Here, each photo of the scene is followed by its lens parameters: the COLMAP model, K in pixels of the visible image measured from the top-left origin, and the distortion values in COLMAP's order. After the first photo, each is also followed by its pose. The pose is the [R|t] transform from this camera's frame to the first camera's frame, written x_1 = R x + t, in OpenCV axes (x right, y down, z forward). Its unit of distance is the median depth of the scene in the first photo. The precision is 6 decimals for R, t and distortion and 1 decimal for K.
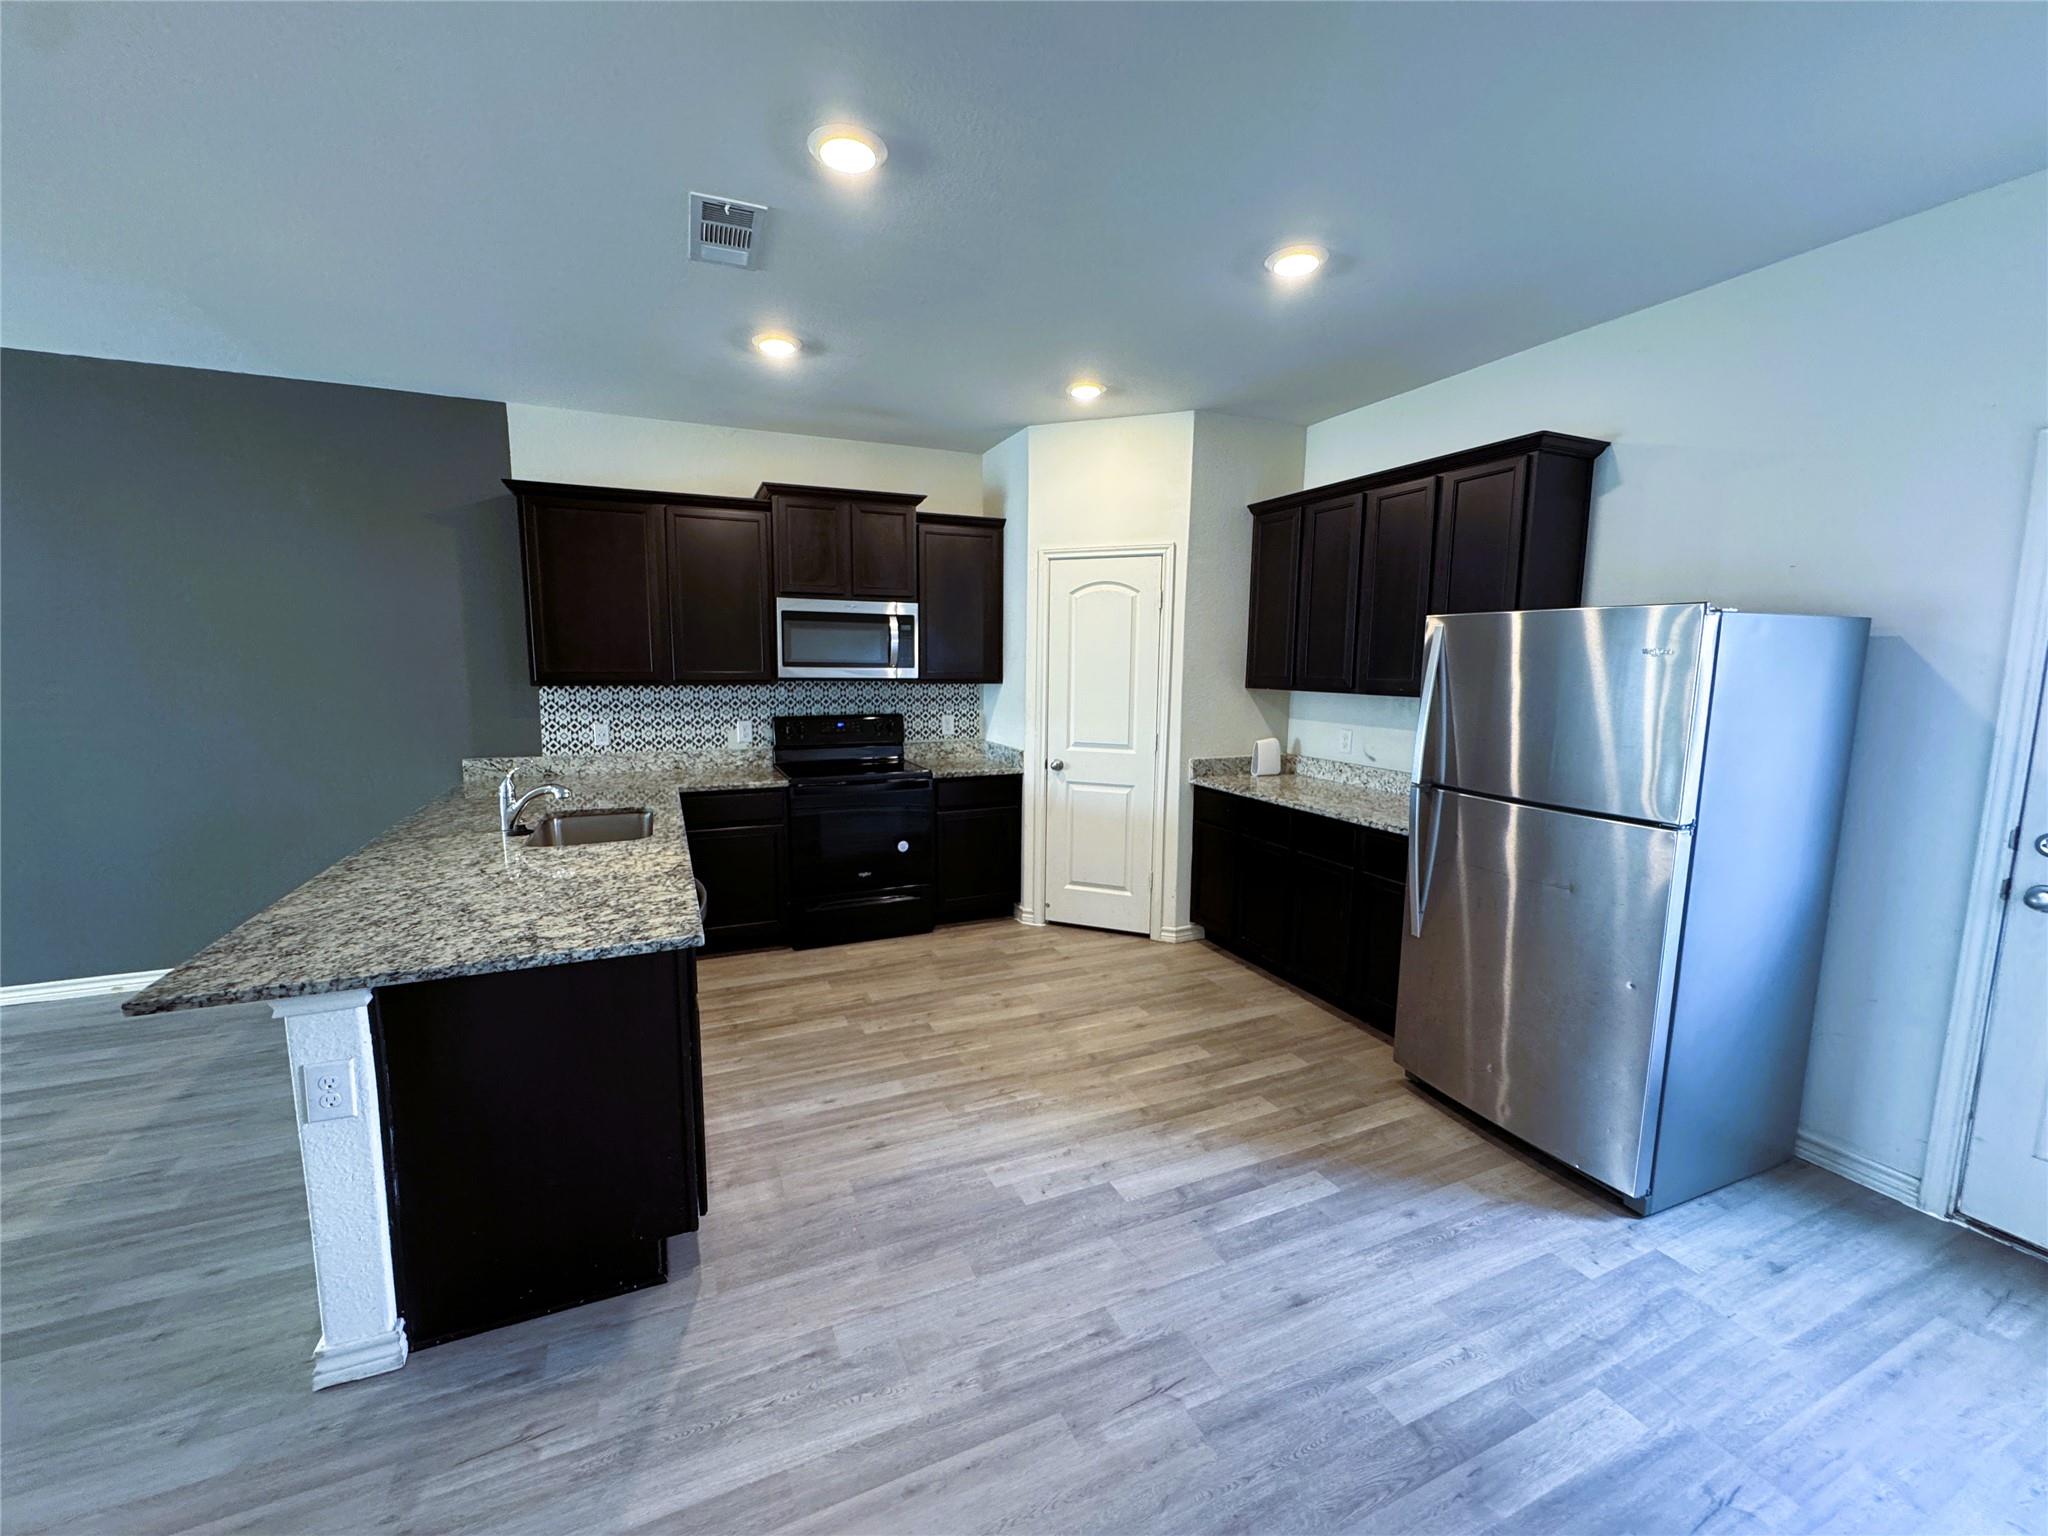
lens RADIAL K [[819.3, 0, 1023.2], [0, 819.3, 767.3], [0, 0, 1]] dist [-0.007521, 0.000221]
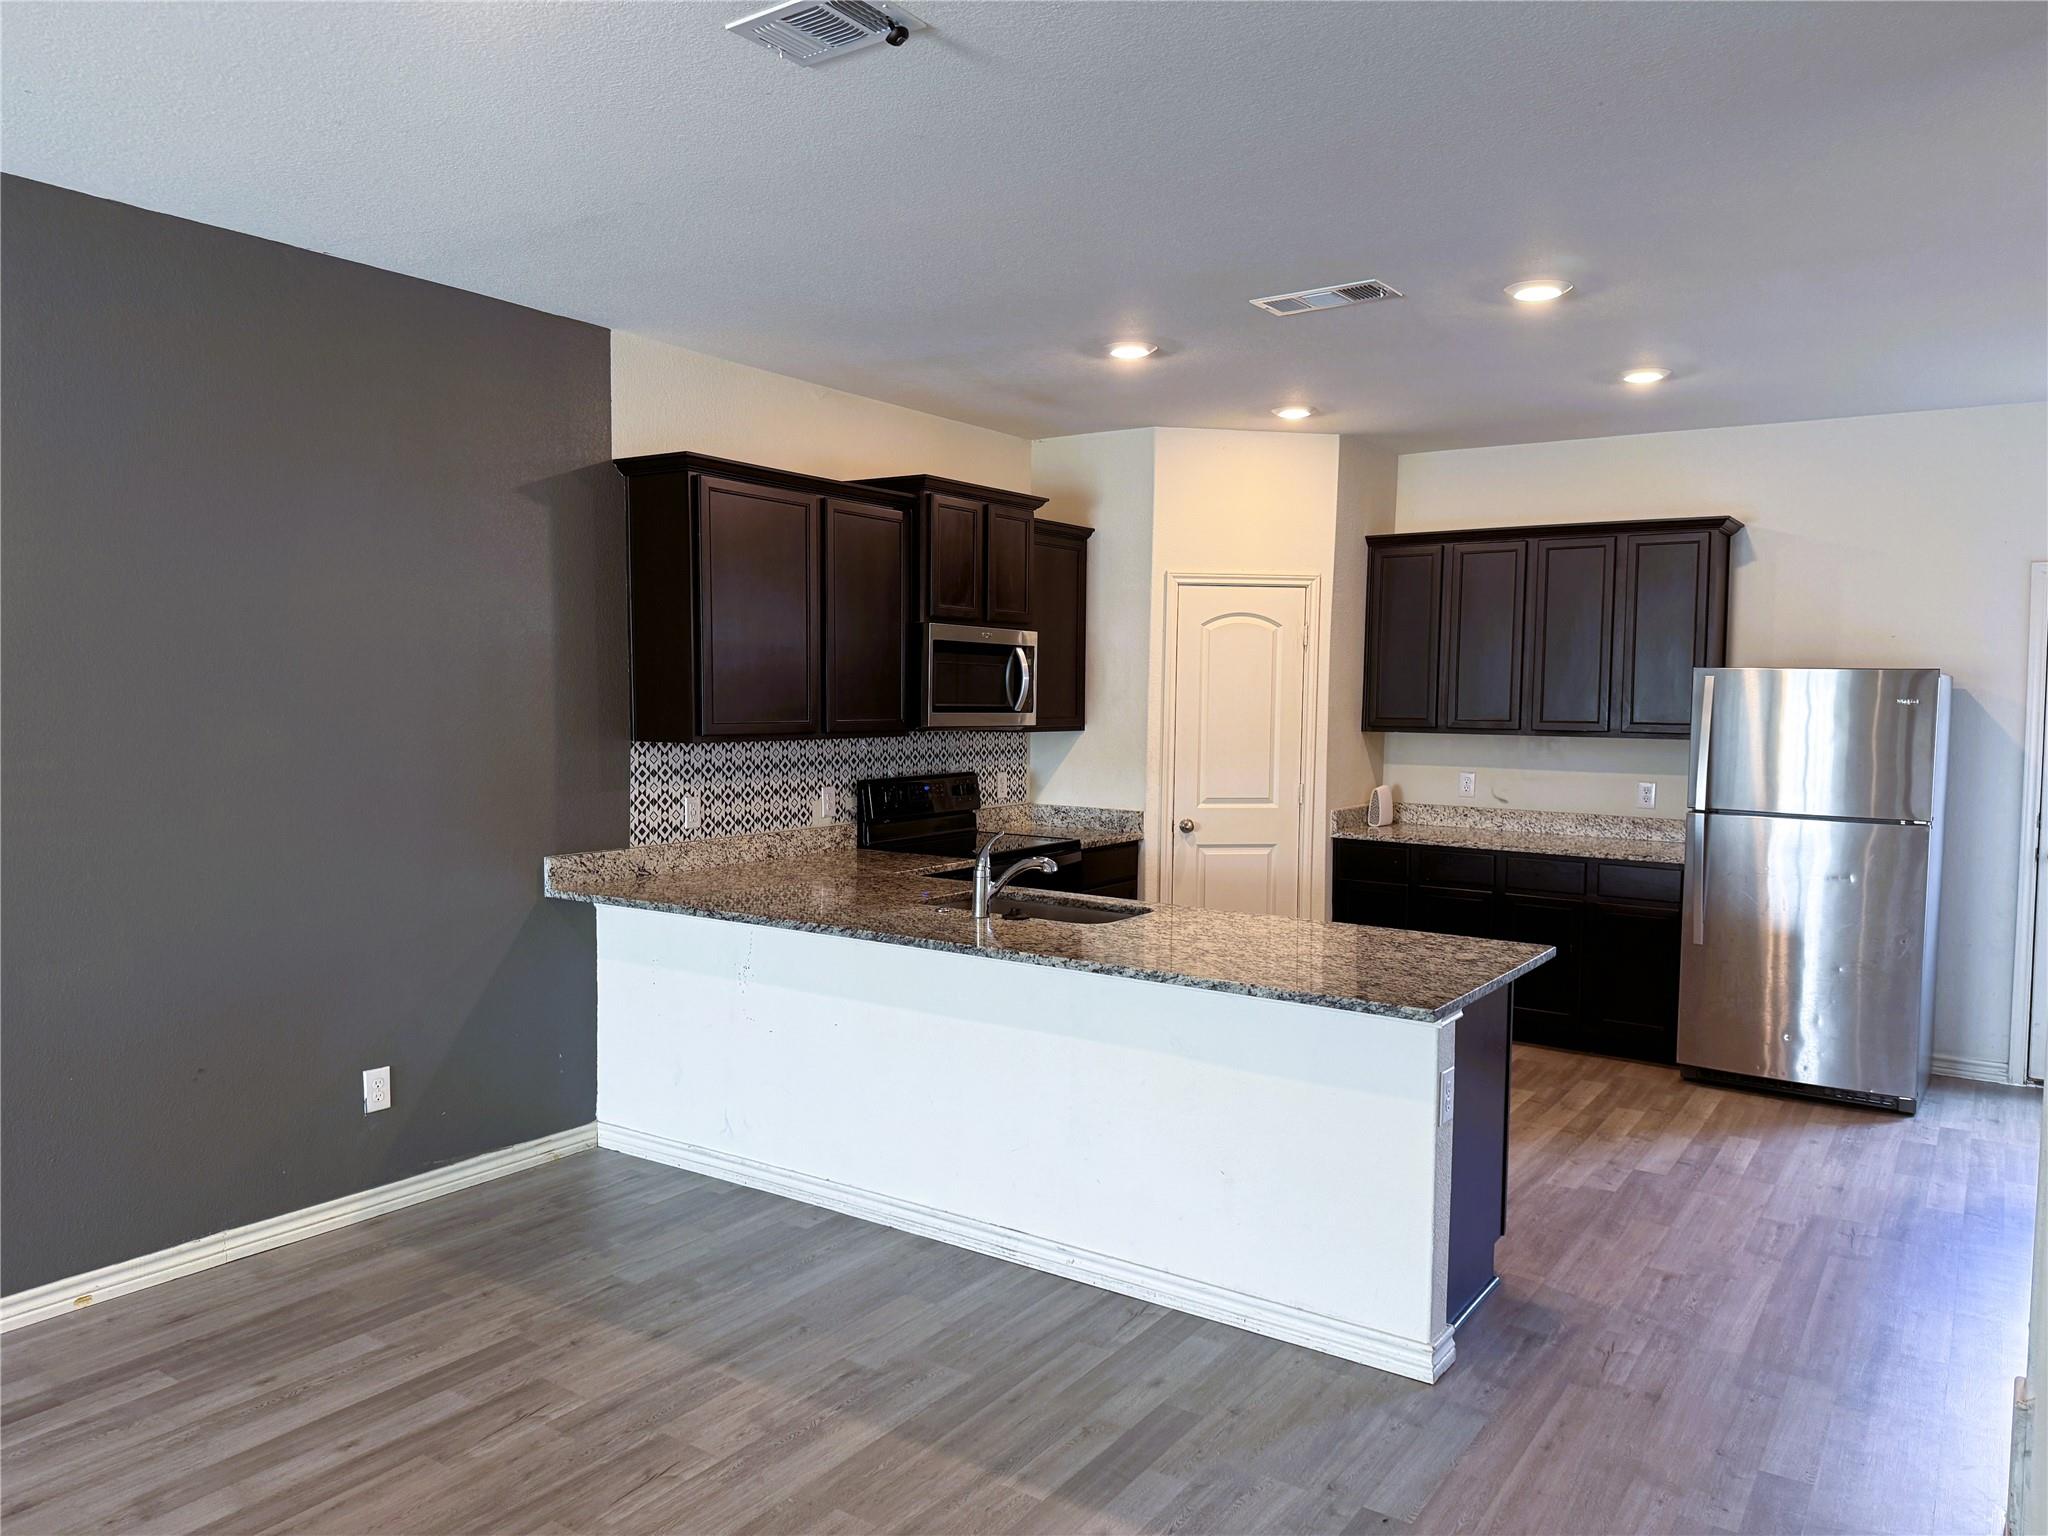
lens RADIAL K [[1428.9, 0, 1022.2], [0, 1428.9, 767.2], [0, 0, 1]] dist [0.085461, -0.126564]
pose [[0.852672, -0.027373, 0.521729, -0.925621], [0.063804, 0.996607, -0.051989, 0.002535], [-0.518536, 0.077618, 0.851526, -0.173126]]
